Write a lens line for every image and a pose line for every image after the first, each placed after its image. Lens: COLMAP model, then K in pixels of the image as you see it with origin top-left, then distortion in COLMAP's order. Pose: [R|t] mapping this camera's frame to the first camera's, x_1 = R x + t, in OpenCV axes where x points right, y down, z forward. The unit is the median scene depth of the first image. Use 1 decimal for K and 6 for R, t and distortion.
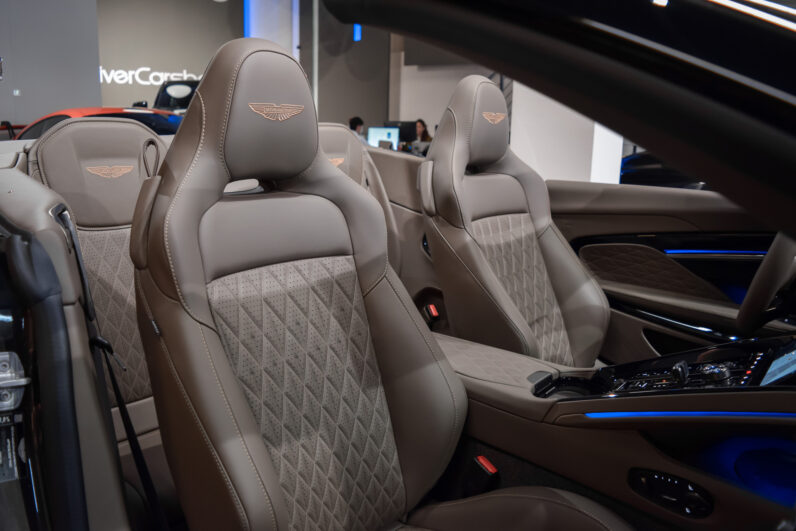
lens RADIAL K [[623.8, 0, 398.0], [0, 623.8, 265.5], [0, 0, 1]] dist [-0.090717, 0.013201]
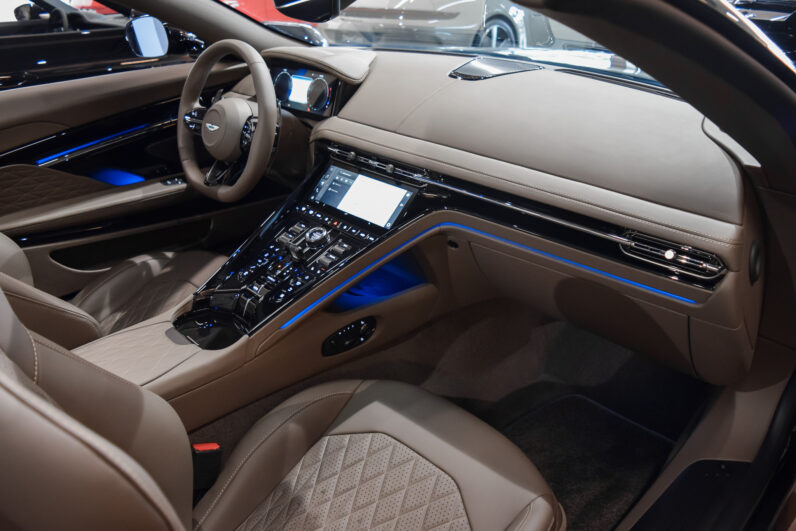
lens RADIAL K [[623.8, 0, 398.0], [0, 623.8, 265.5], [0, 0, 1]] dist [-0.090717, 0.013201]
pose [[0.117043, -0.469200, 0.875301, -0.482743], [0.215262, 0.872392, 0.438856, -0.239807], [-0.969517, 0.137054, 0.203108, 0.516133]]
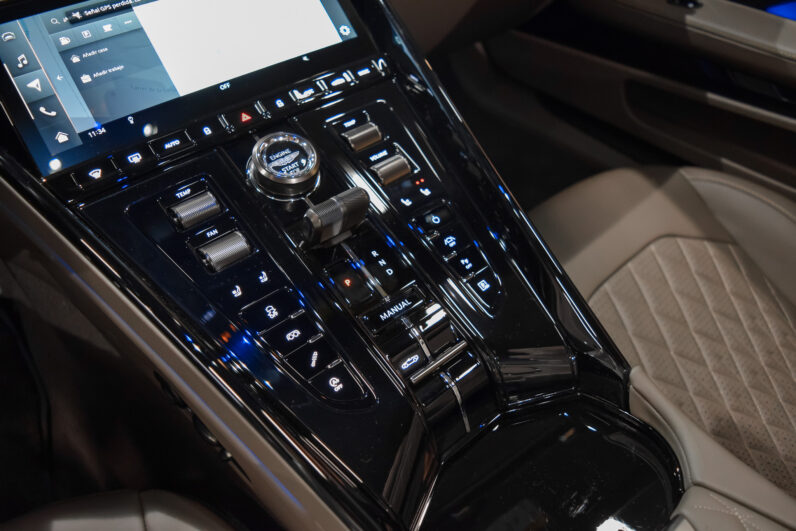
lens RADIAL K [[623.8, 0, 398.0], [0, 623.8, 265.5], [0, 0, 1]] dist [-0.090717, 0.013201]
pose [[-0.985699, -0.147109, 0.082197, 0.343796], [-0.015106, 0.562943, 0.826358, -0.118384], [-0.167836, 0.813299, -0.557114, 1.099611]]
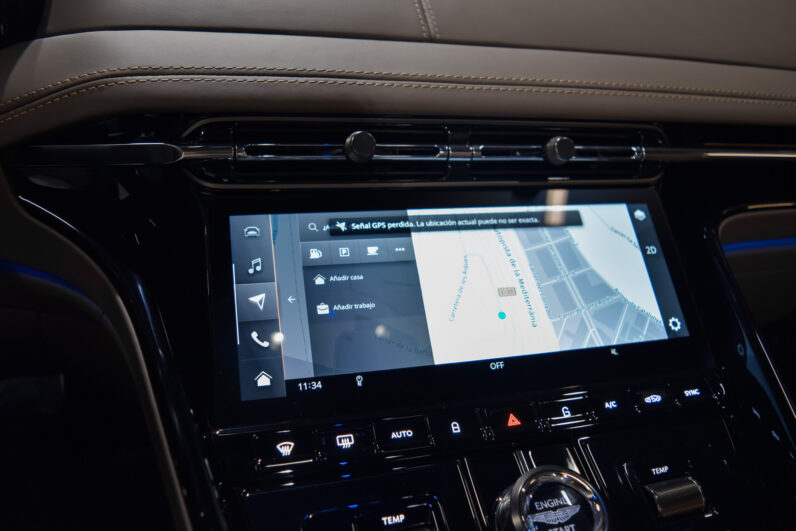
lens RADIAL K [[623.8, 0, 398.0], [0, 623.8, 265.5], [0, 0, 1]] dist [-0.090717, 0.013201]
pose [[-0.817033, -0.338339, 0.466887, 0.420696], [0.016872, 0.795362, 0.605900, -0.064476], [-0.576344, 0.502918, -0.644129, 0.992582]]
